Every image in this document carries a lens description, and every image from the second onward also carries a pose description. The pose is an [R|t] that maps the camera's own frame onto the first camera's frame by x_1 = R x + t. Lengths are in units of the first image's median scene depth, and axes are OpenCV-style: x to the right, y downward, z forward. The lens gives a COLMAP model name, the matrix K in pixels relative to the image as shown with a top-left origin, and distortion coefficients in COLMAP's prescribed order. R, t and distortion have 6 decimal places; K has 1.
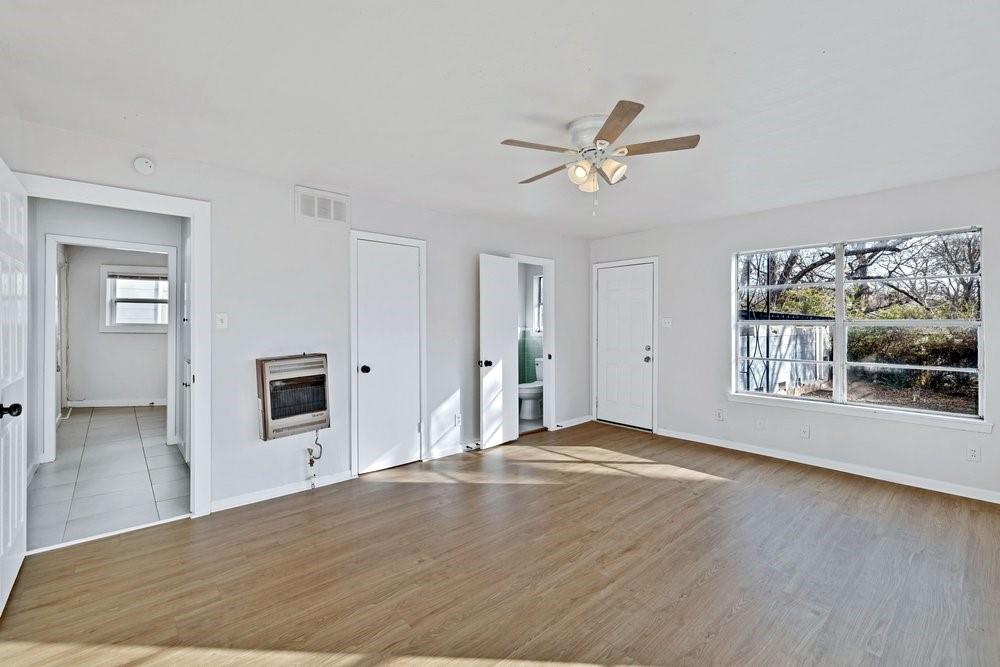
lens RADIAL K [[434.4, 0, 500.7], [0, 434.4, 323.9], [0, 0, 1]] dist [0.013767, 0.000166]
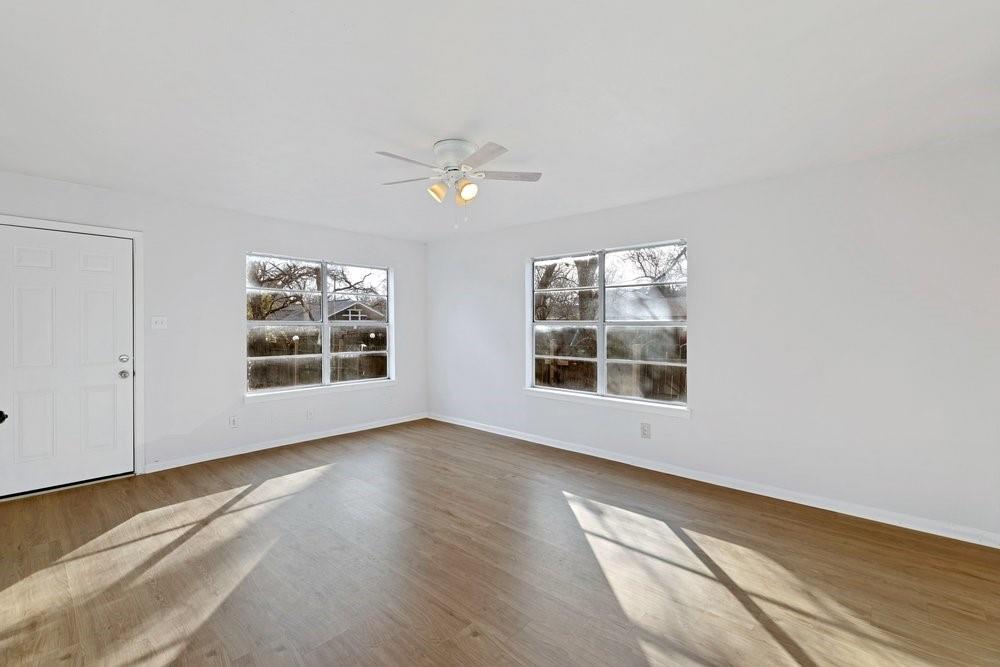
lens RADIAL K [[434.4, 0, 500.7], [0, 434.4, 323.9], [0, 0, 1]] dist [0.013767, 0.000166]
pose [[-0.103153, 0.002698, 0.994662, -0.567173], [-0.002360, 0.999993, -0.002957, 0.001135], [-0.994663, -0.002653, -0.103146, 0.617449]]
